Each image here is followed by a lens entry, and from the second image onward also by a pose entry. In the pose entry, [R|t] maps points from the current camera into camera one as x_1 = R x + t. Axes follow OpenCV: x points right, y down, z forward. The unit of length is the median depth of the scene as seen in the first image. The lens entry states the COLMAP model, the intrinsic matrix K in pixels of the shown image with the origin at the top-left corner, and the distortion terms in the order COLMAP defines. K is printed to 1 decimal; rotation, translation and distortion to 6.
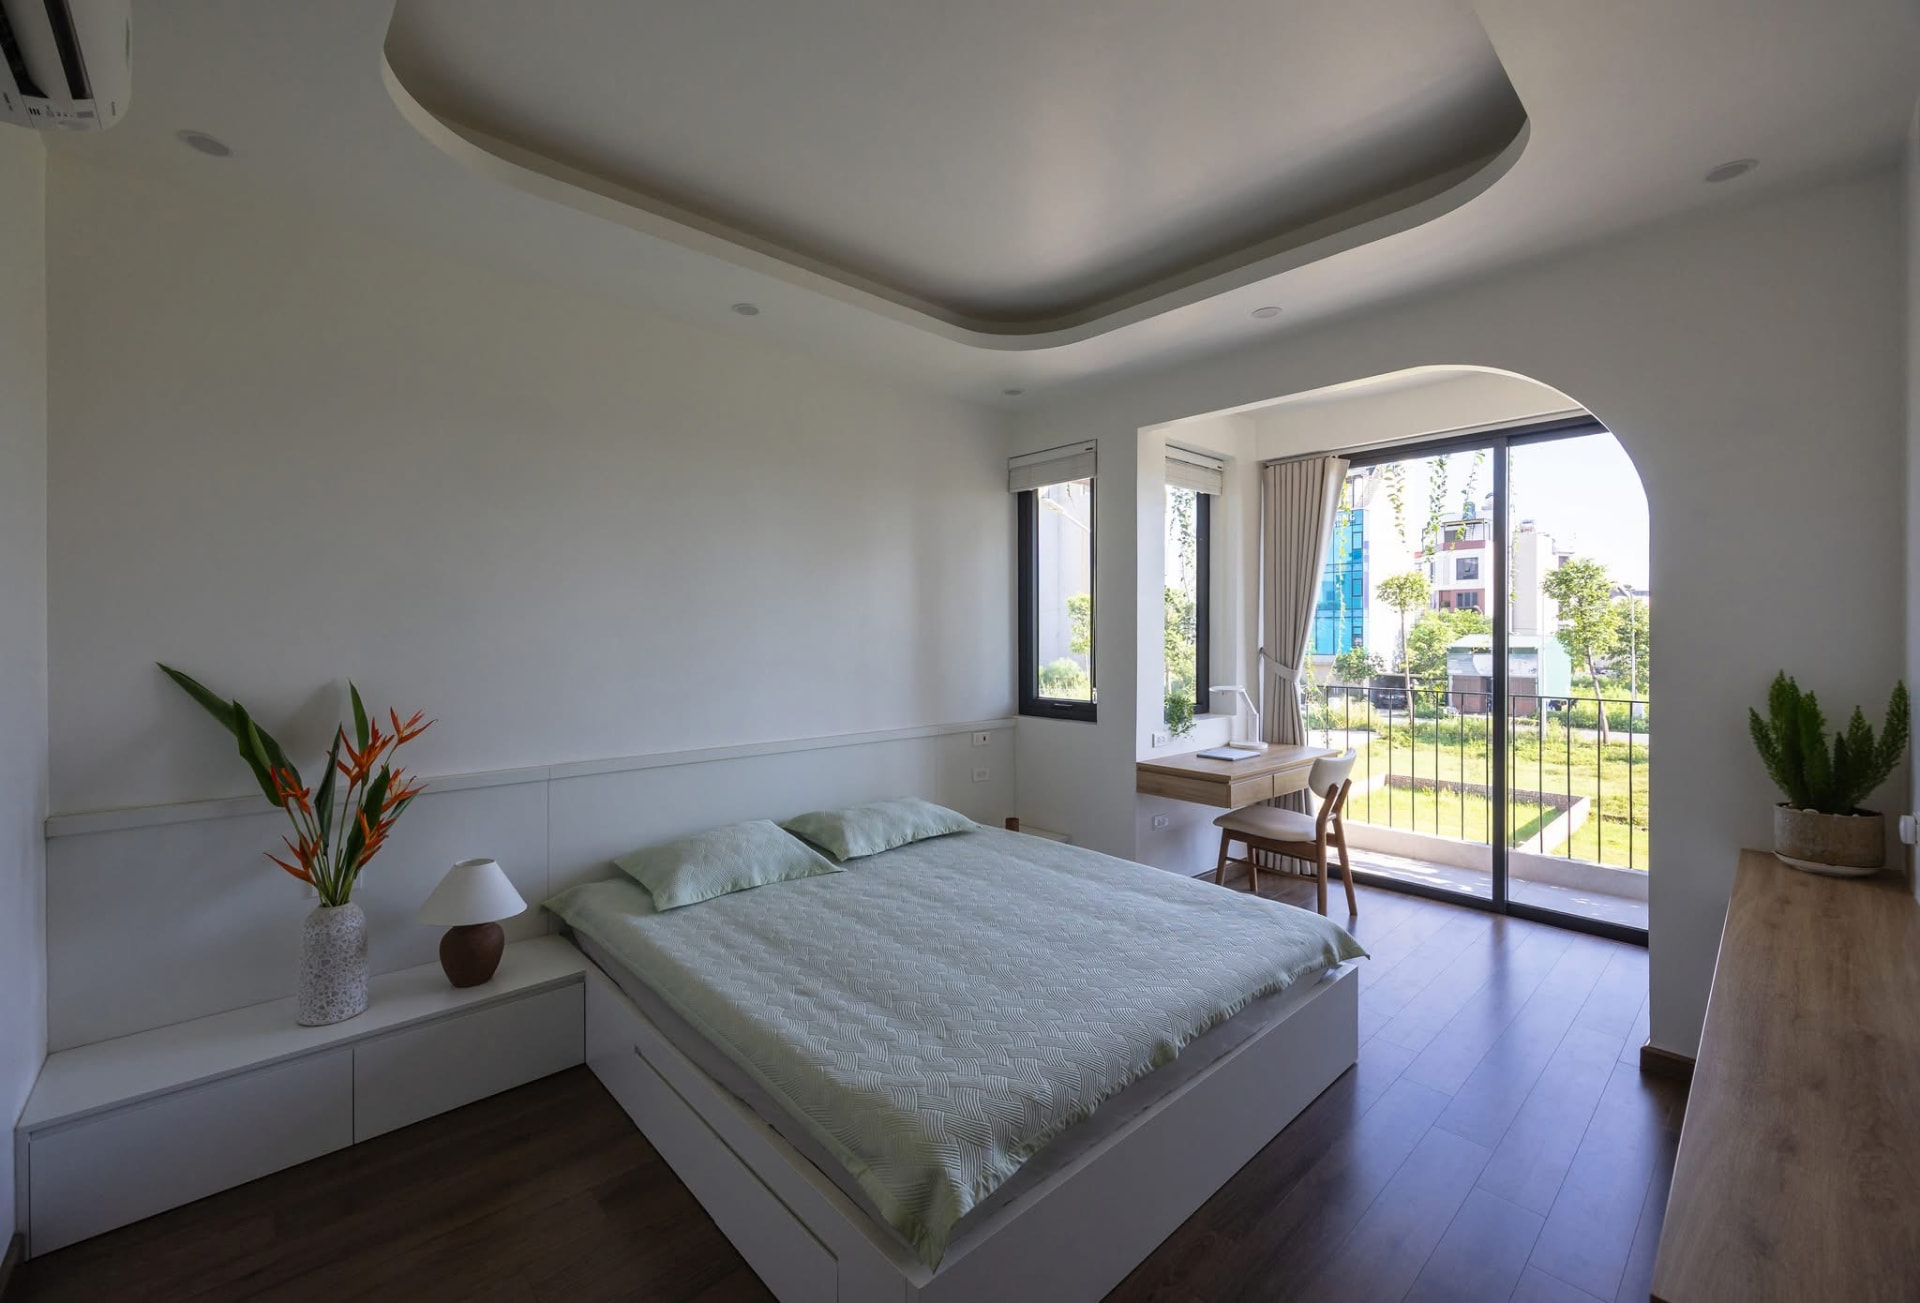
lens RADIAL K [[783.9, 0, 930.2], [0, 783.9, 638.7], [0, 0, 1]] dist [0.001809, -0.000006]
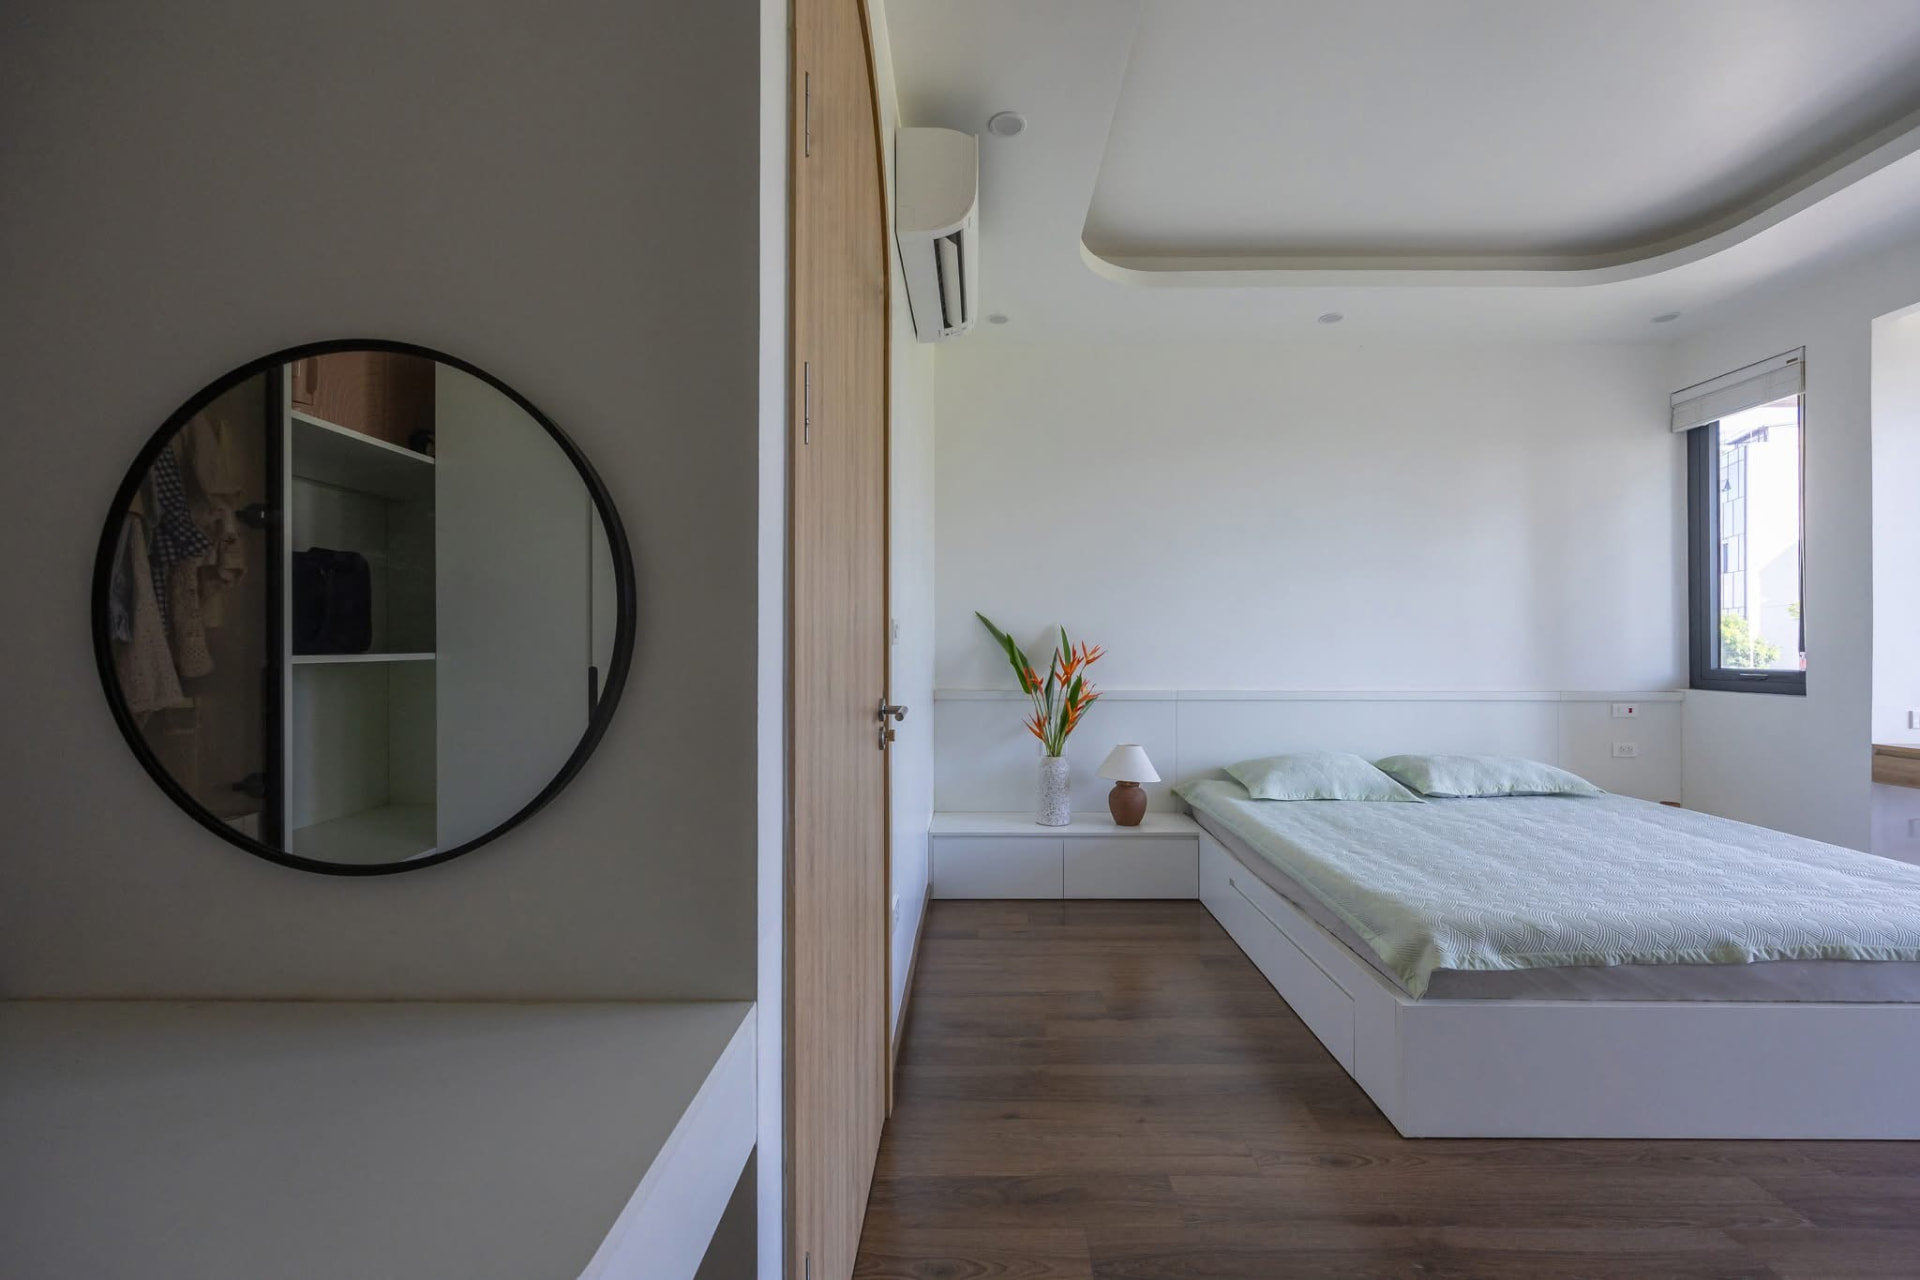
lens RADIAL K [[746.6, 0, 975.9], [0, 746.6, 641.8], [0, 0, 1]] dist [0.000198, -0.000138]
pose [[0.740194, -0.000520, -0.672393, 0.125601], [-0.003262, 0.999985, -0.004364, 0.076624], [0.672385, 0.005424, 0.740182, -0.196247]]
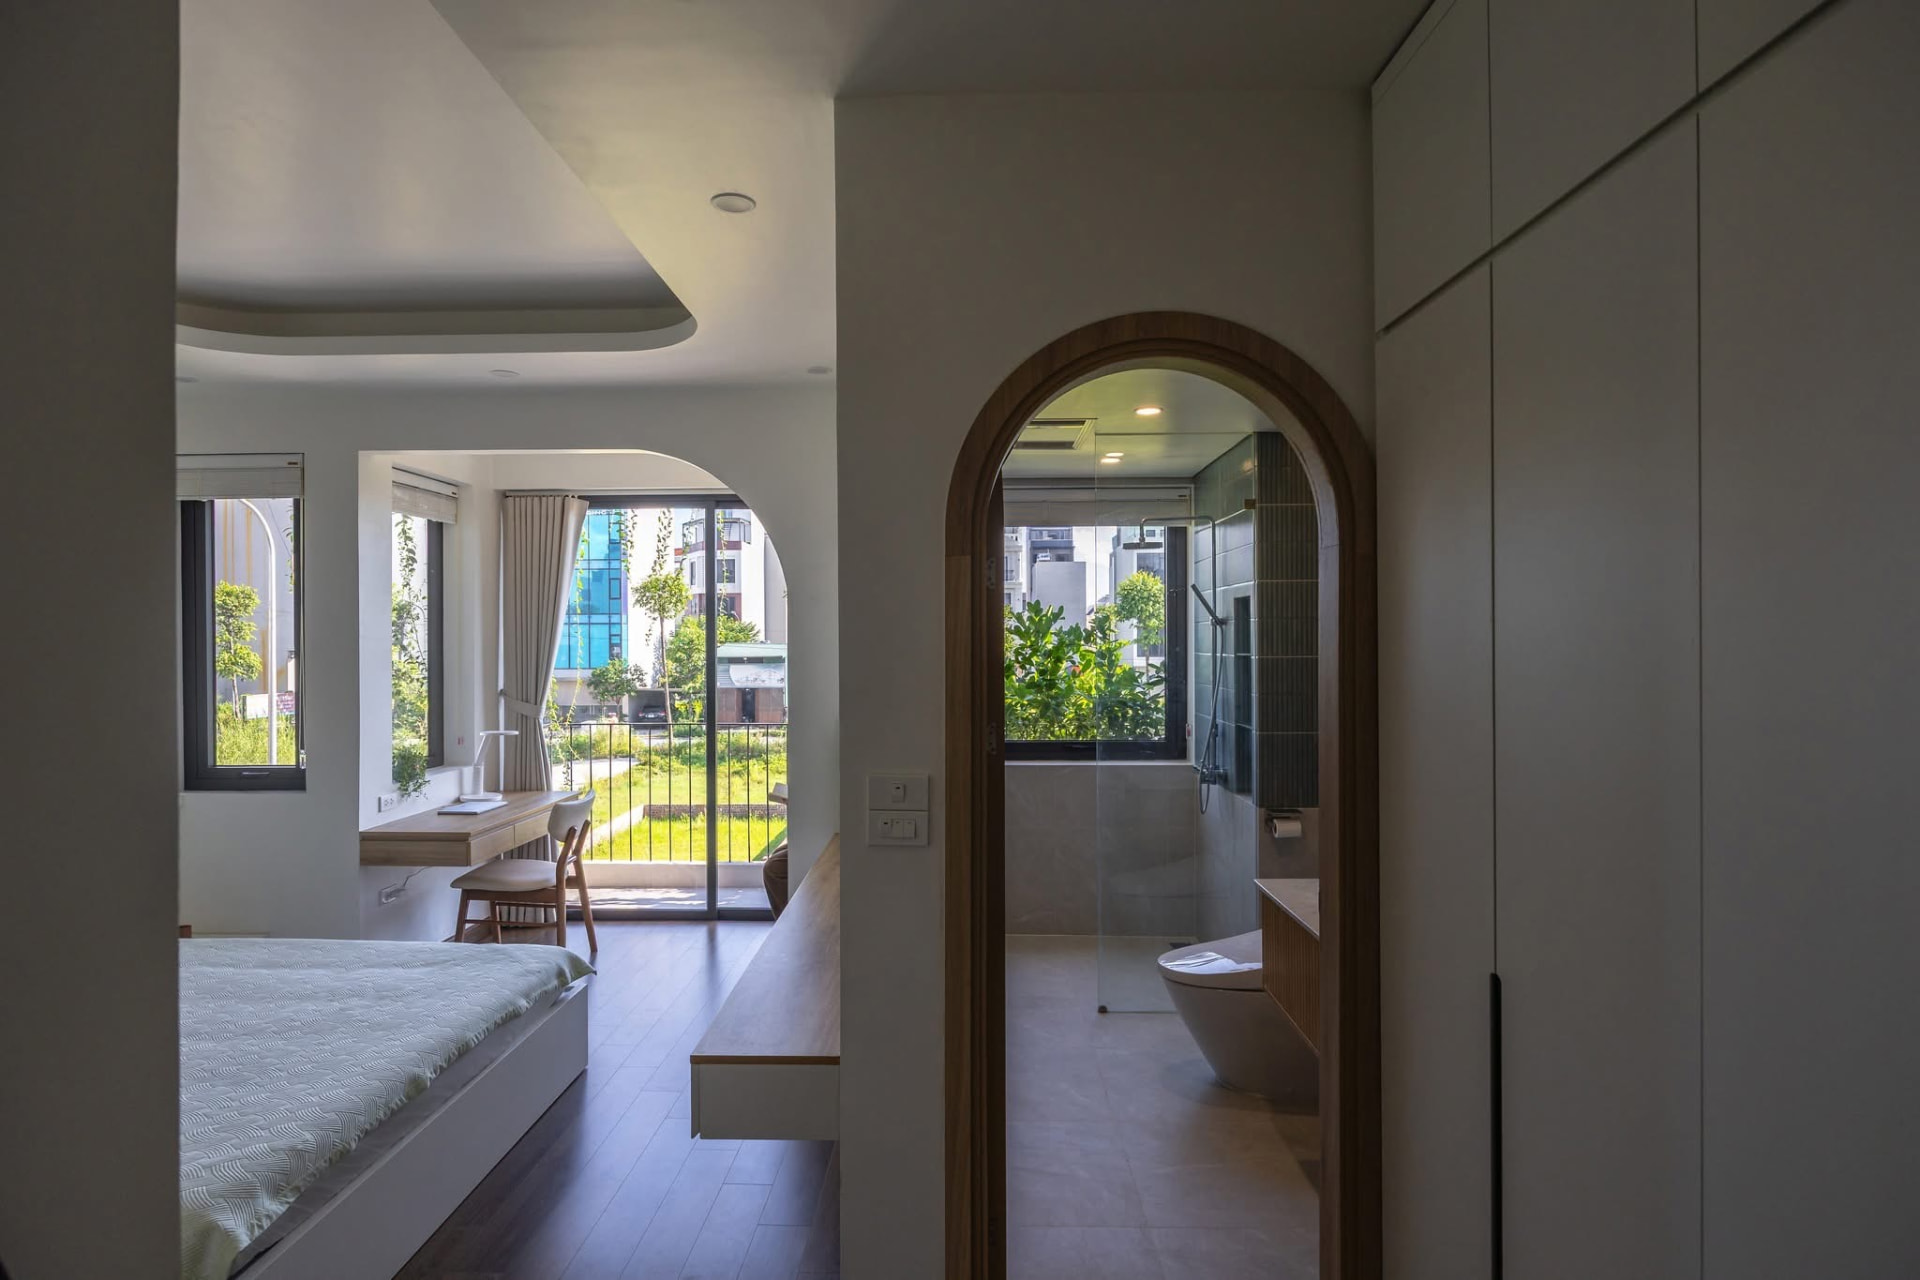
lens RADIAL K [[1016.0, 0, 932.0], [0, 1016.0, 639.7], [0, 0, 1]] dist [0.000526, -0.000314]
pose [[0.697020, -0.002892, 0.717046, -0.129551], [0.008793, 0.999951, -0.004514, -0.057050], [-0.716998, 0.009451, 0.697012, -0.312108]]
